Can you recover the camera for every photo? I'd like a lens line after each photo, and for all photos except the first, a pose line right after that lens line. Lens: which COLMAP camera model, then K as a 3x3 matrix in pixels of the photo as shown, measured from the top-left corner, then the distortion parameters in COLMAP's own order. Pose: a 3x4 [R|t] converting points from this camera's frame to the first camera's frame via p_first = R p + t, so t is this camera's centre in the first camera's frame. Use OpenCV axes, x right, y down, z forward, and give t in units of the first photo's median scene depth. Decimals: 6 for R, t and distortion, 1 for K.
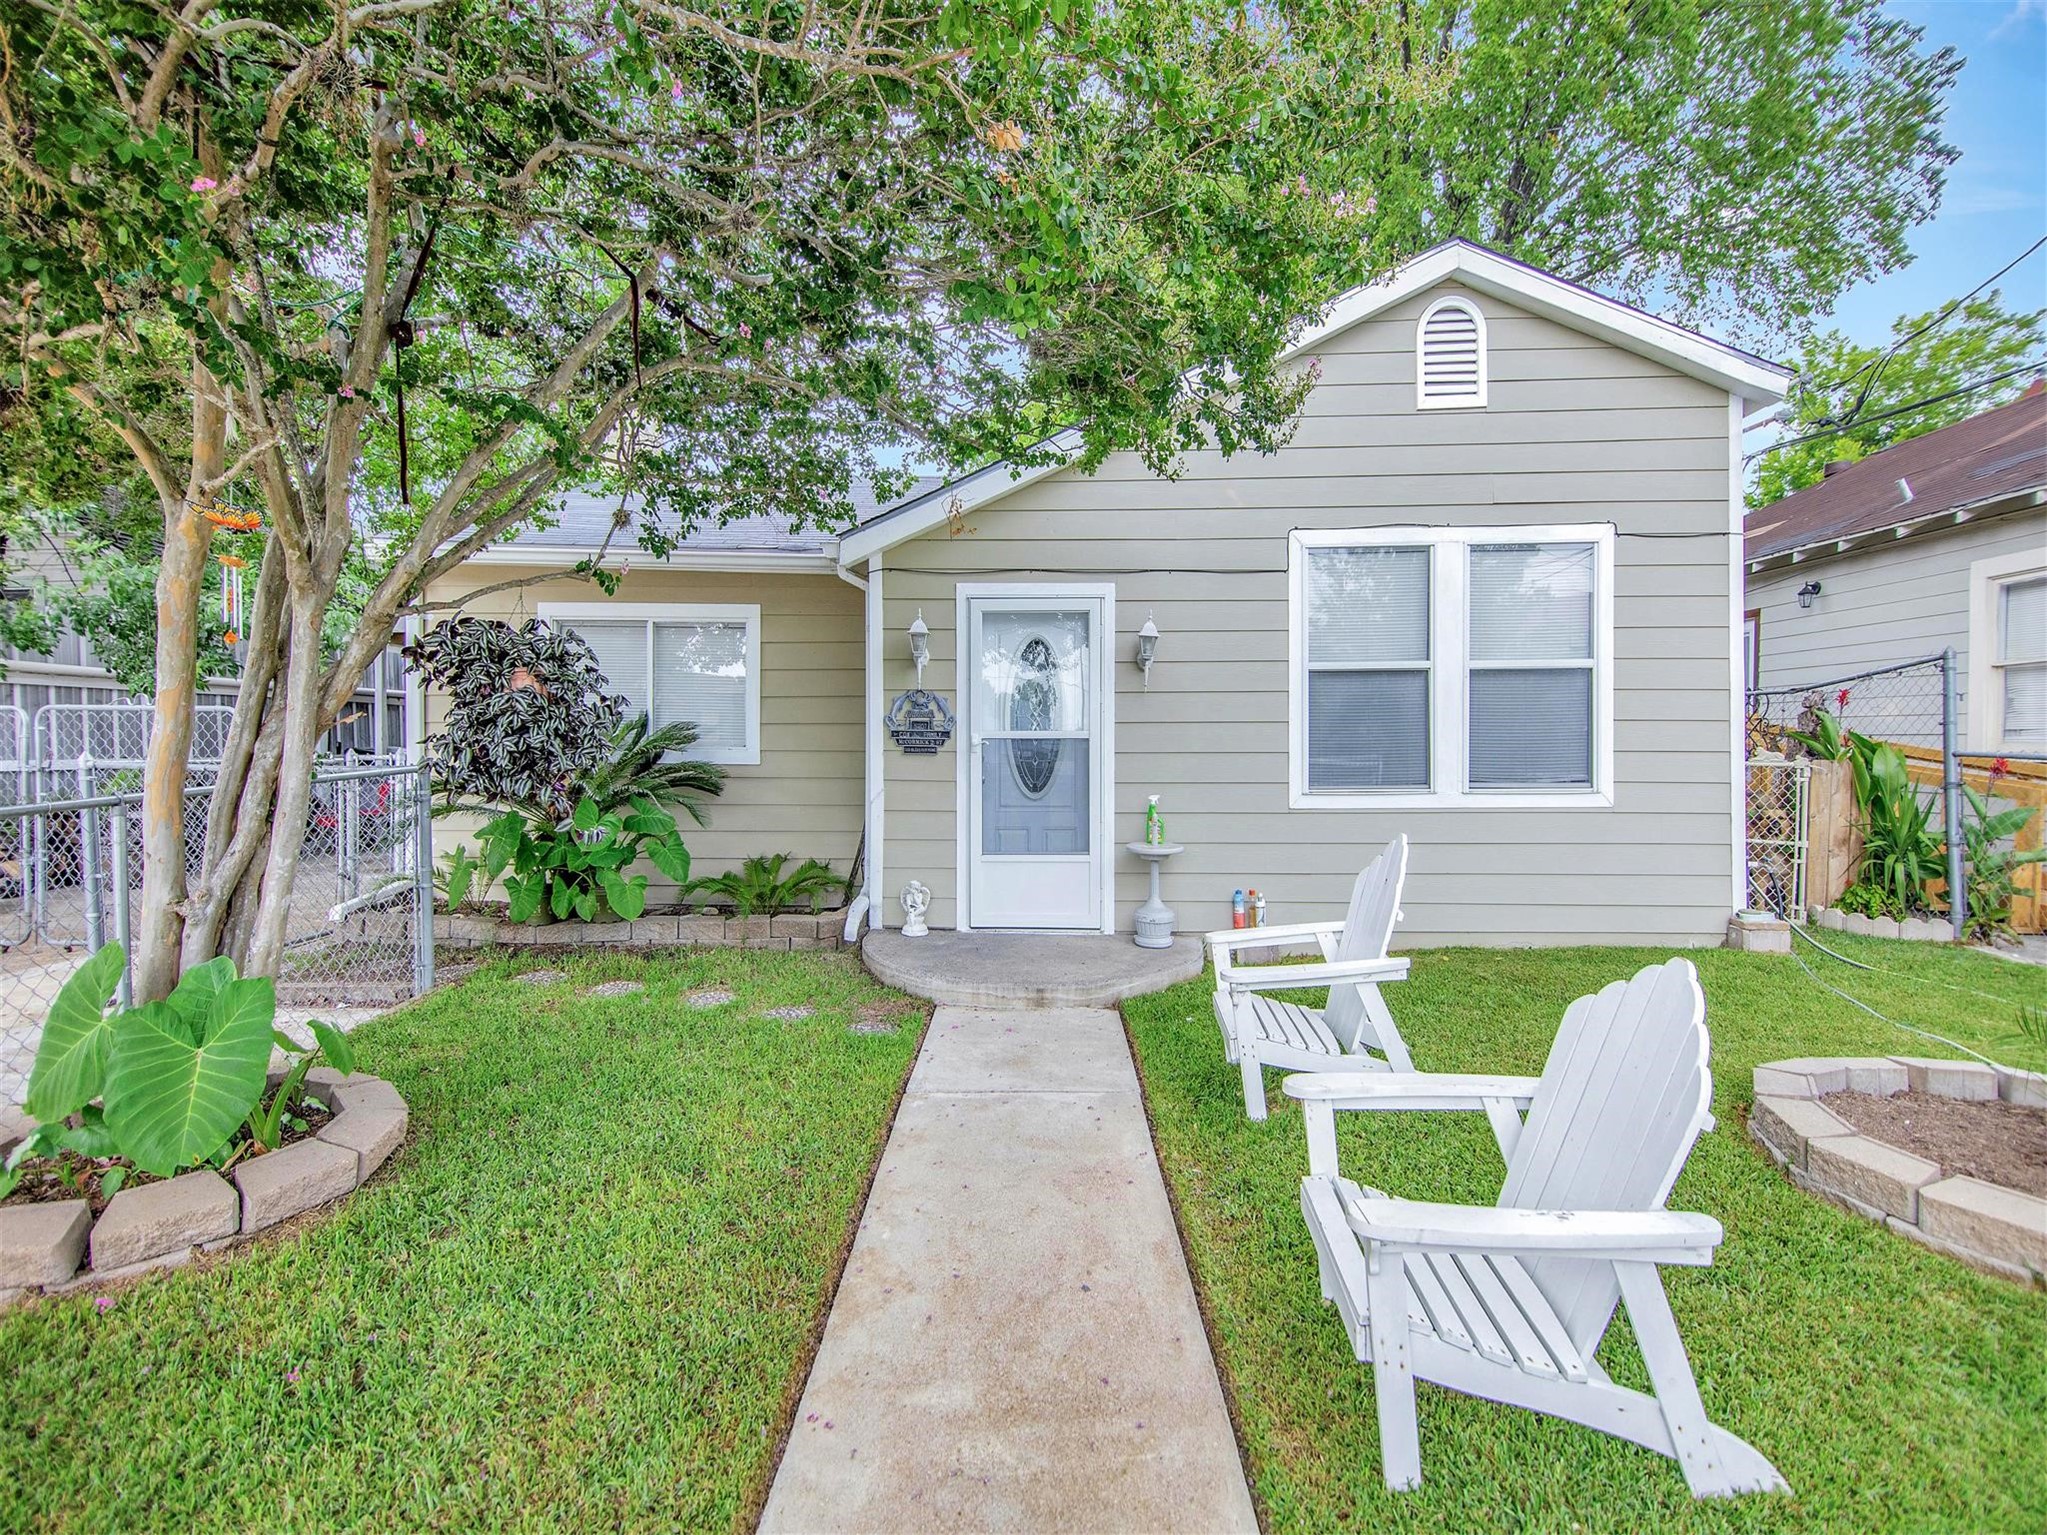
lens RADIAL K [[924.8, 0, 1019.1], [0, 924.8, 752.1], [0, 0, 1]] dist [0.024738, -0.011576]
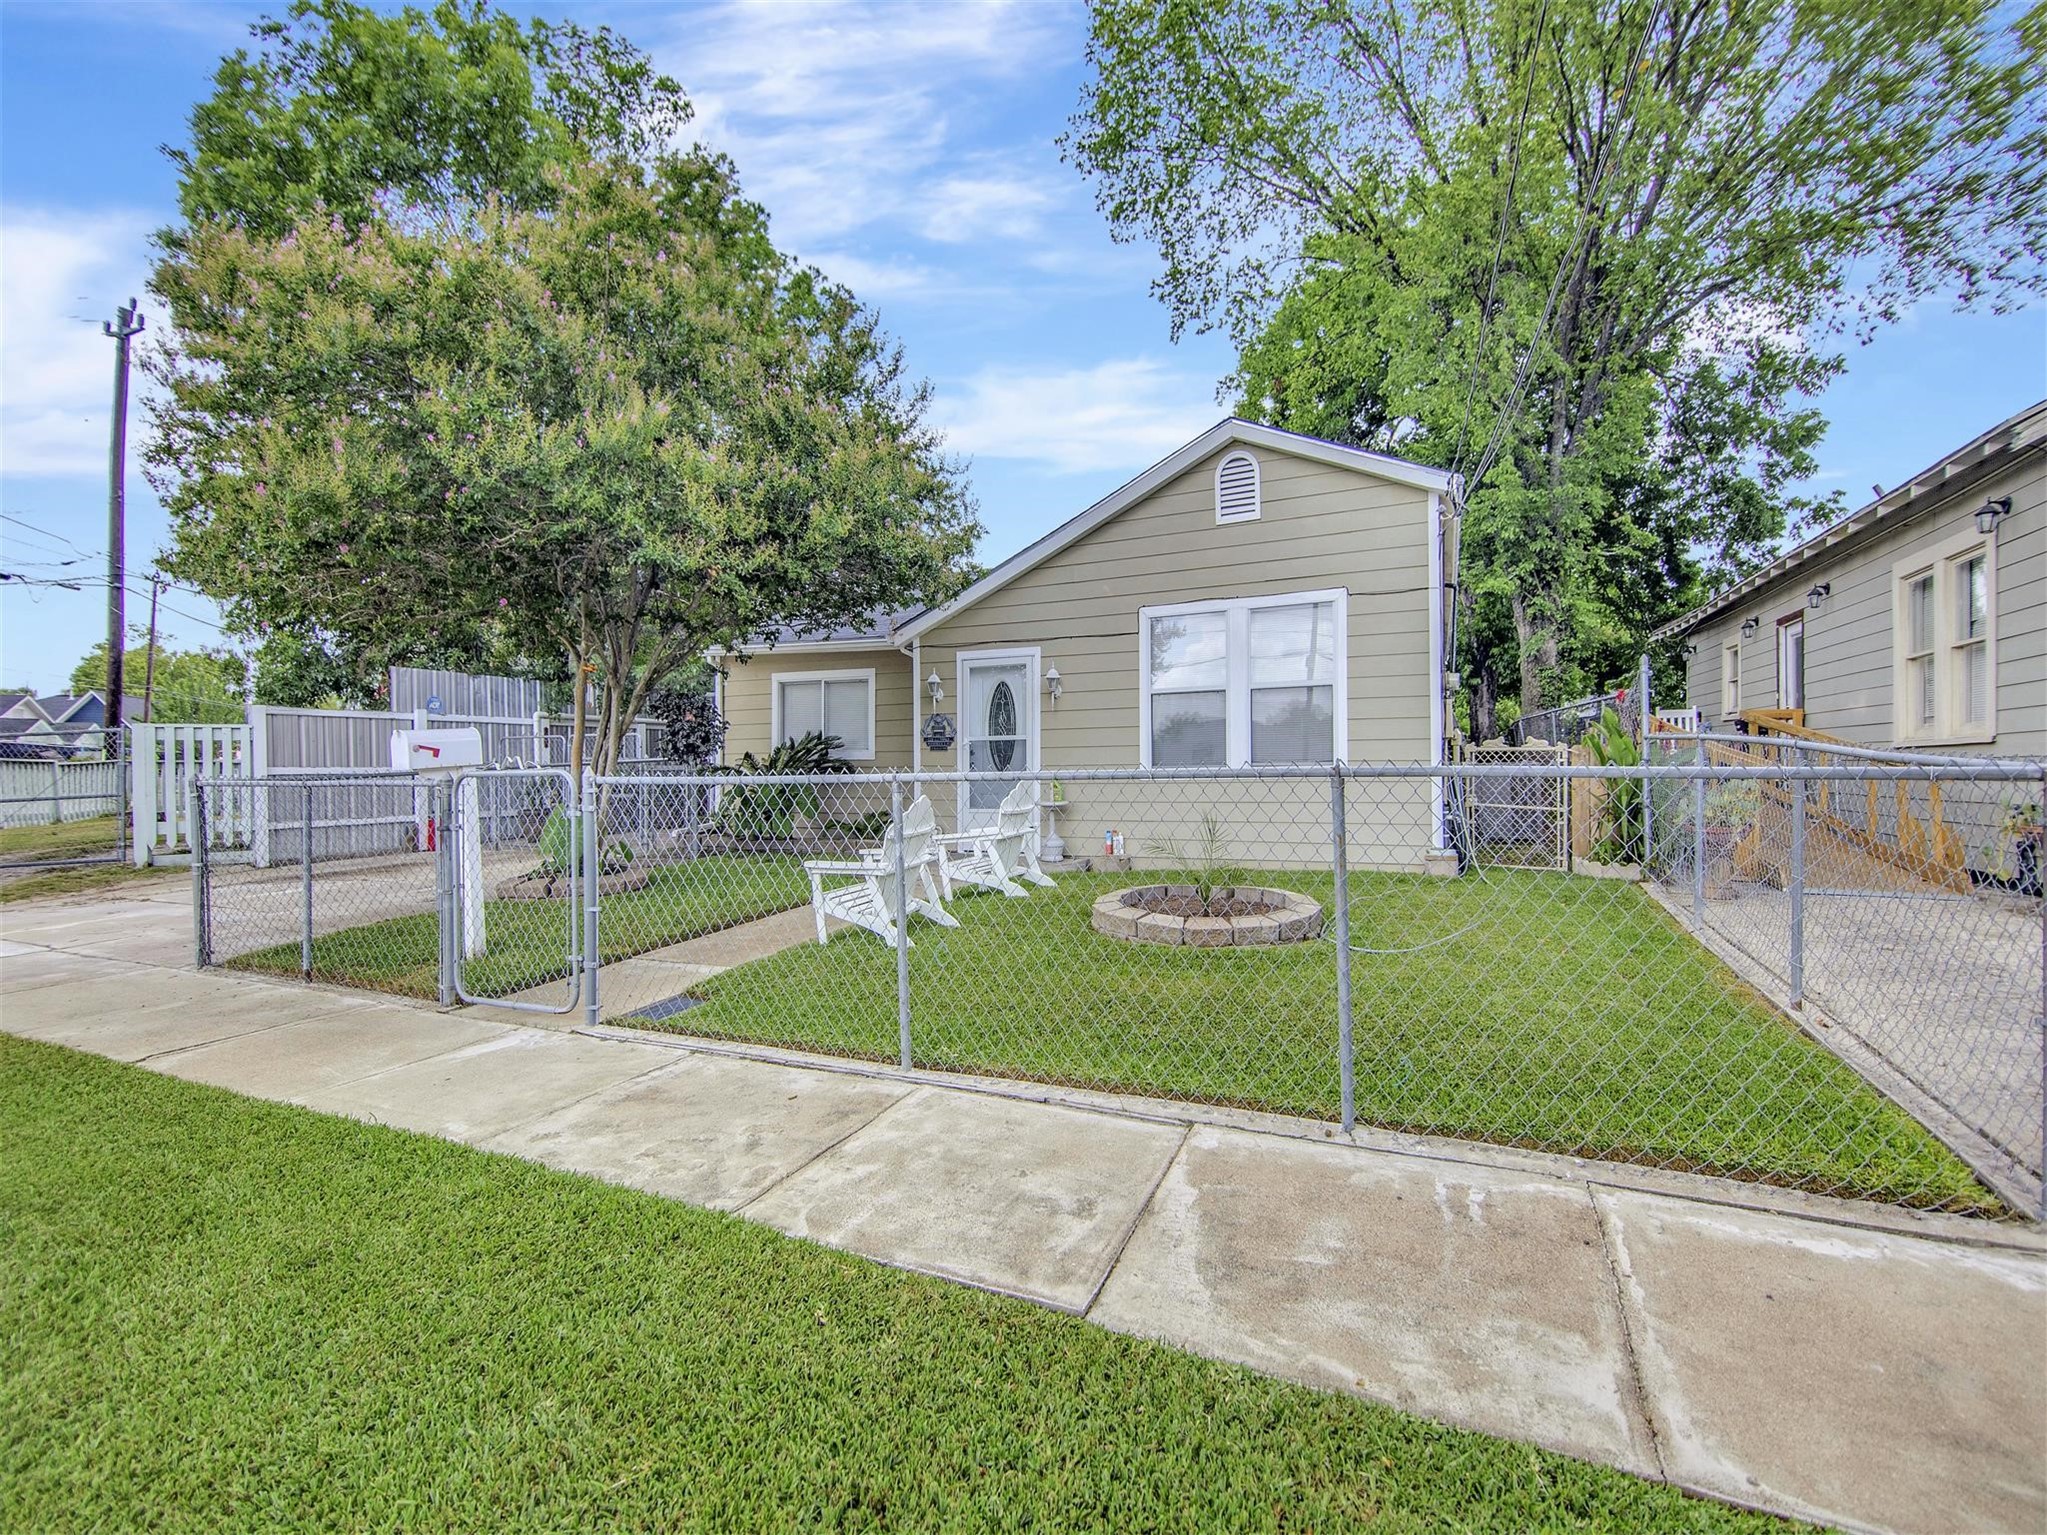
lens RADIAL K [[924.8, 0, 1019.1], [0, 924.8, 752.1], [0, 0, 1]] dist [0.024738, -0.011576]
pose [[0.923938, -0.017271, -0.382152, 0.711182], [0.007790, 0.999623, -0.026345, 0.052375], [0.382462, 0.021364, 0.923724, -0.560513]]
